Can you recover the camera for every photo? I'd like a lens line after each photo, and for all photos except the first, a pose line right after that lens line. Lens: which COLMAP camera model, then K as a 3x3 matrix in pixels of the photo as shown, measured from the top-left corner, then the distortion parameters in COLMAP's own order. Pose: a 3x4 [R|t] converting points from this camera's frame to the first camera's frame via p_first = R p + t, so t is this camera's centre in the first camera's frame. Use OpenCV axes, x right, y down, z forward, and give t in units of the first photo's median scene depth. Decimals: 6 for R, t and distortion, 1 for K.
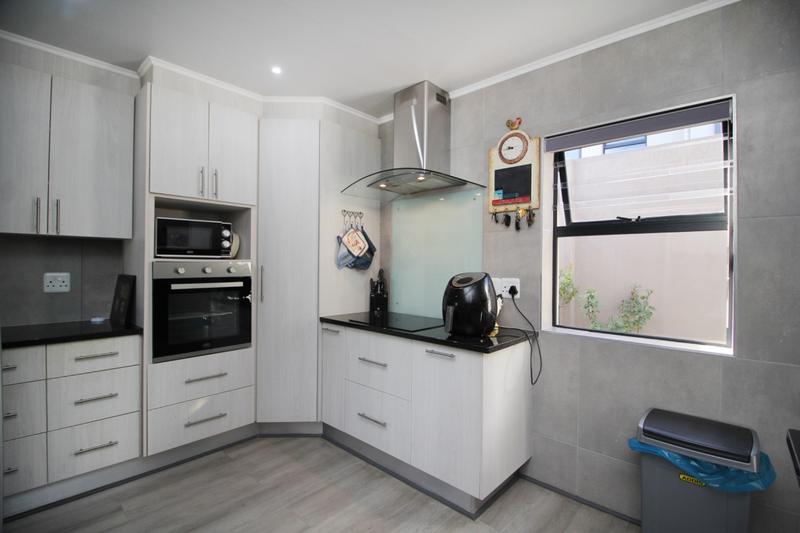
lens RADIAL K [[371.0, 0, 404.4], [0, 371.0, 264.2], [0, 0, 1]] dist [-0.000683, -0.011982]
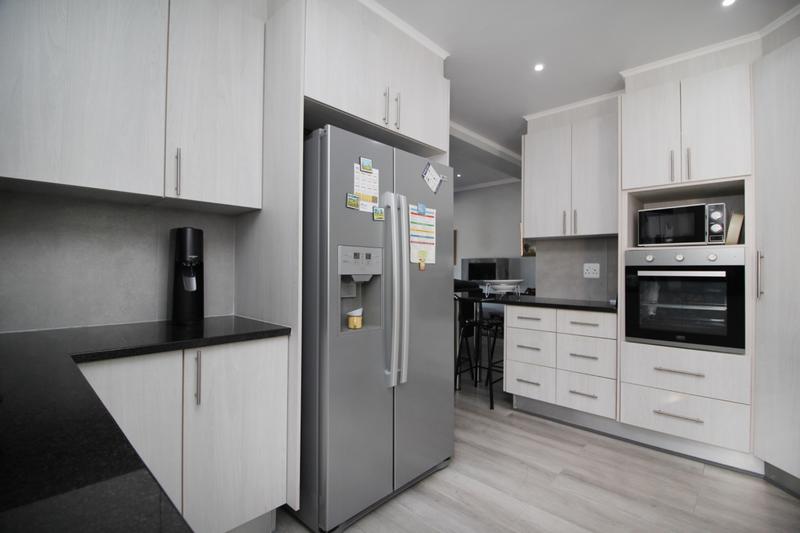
lens RADIAL K [[371.0, 0, 404.4], [0, 371.0, 264.2], [0, 0, 1]] dist [-0.000683, -0.011982]
pose [[-0.015373, -0.021849, -0.999643, 0.435047], [-0.008629, 0.999727, -0.021718, 0.061877], [0.999845, 0.008292, -0.015557, 0.328649]]
